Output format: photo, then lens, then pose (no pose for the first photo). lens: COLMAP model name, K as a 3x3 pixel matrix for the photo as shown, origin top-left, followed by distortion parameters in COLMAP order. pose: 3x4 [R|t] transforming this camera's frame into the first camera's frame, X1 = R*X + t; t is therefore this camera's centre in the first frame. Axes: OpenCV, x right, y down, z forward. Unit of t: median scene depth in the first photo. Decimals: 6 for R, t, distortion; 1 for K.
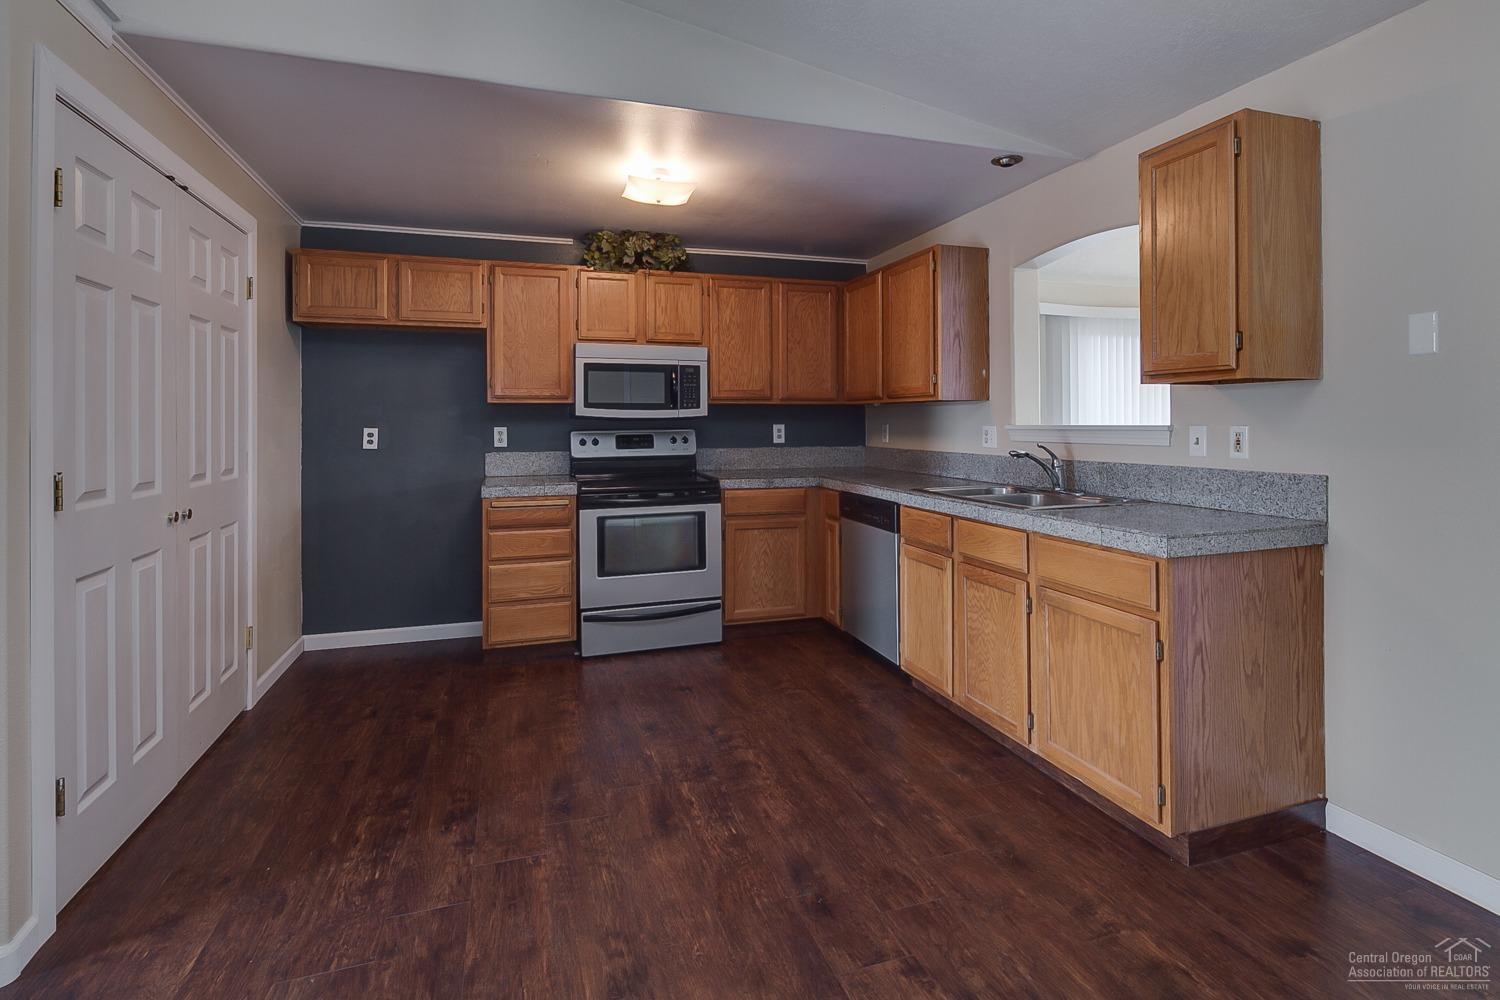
lens RADIAL K [[728.5, 0, 740.3], [0, 728.5, 418.8], [0, 0, 1]] dist [-0.009743, -0.002389]
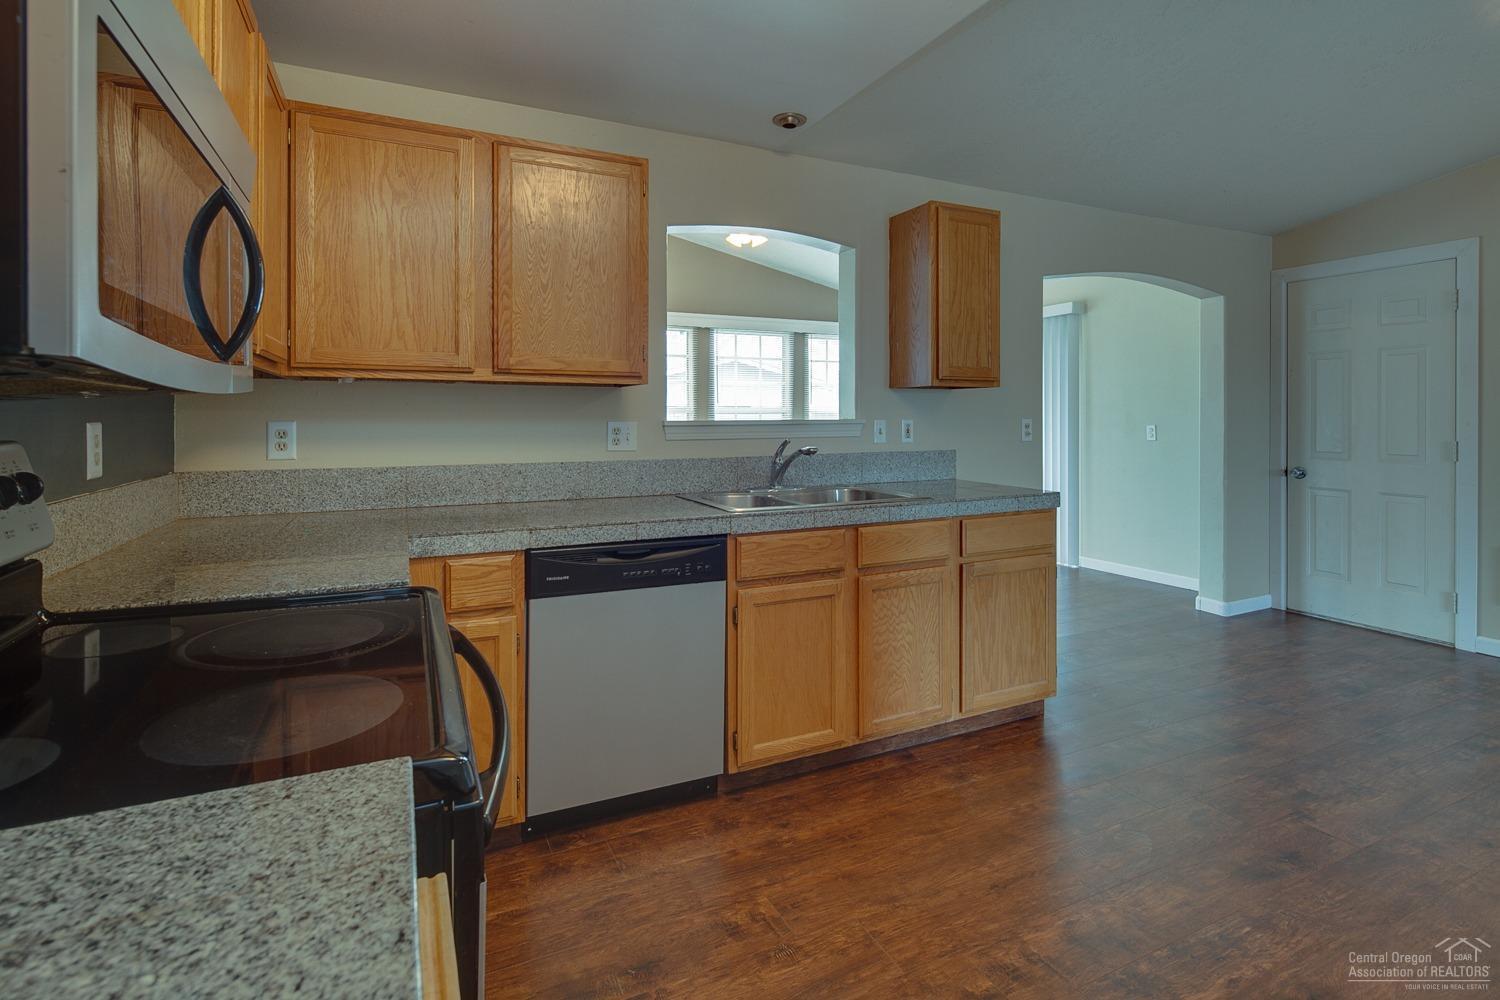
lens RADIAL K [[728.5, 0, 754.1], [0, 728.5, 416.1], [0, 0, 1]] dist [-0.009743, -0.002389]
pose [[-0.145628, 0.008457, 0.989303, -0.408285], [0.001929, 0.999964, -0.008264, 0.009574], [-0.989337, 0.000705, -0.145639, 0.947542]]
